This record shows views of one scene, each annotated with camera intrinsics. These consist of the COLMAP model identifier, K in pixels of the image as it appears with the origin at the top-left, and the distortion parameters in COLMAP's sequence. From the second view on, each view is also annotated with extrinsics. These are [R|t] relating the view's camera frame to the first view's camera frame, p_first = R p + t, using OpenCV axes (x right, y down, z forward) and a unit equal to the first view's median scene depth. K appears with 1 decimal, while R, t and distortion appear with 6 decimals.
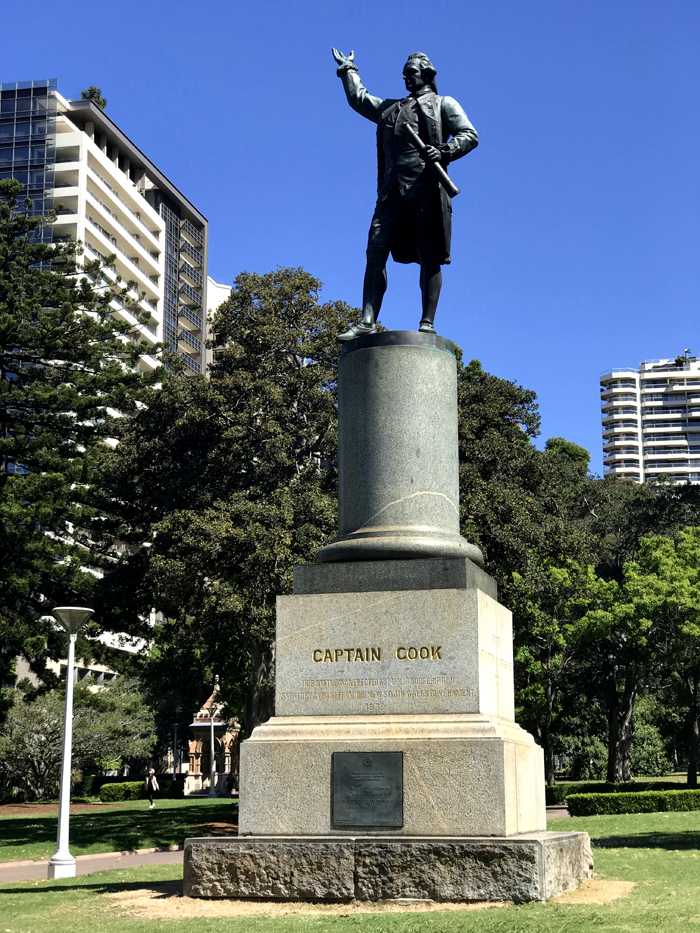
lens RADIAL K [[1507.7, 0, 331.9], [0, 1507.7, 465.5], [0, 0, 1]] dist [0.032476, 0.296136]
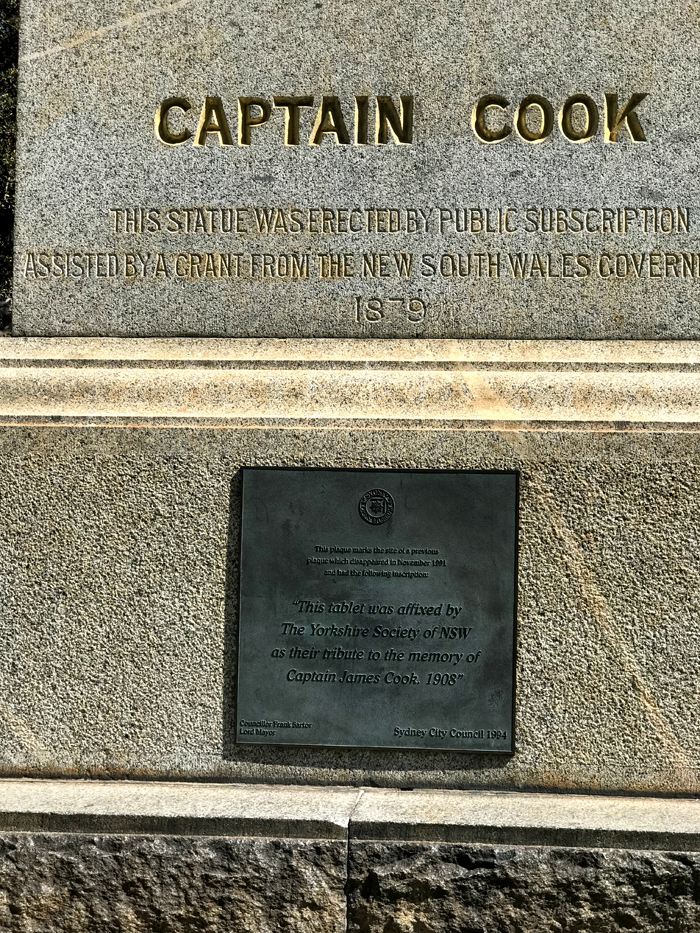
lens RADIAL K [[1507.7, 0, 331.9], [0, 1507.7, 465.5], [0, 0, 1]] dist [0.032476, 0.296136]
pose [[0.982545, 0.027624, 0.183962, -0.031287], [-0.057671, 0.985423, 0.160049, 0.147271], [-0.176859, -0.167864, 0.969816, 0.746547]]
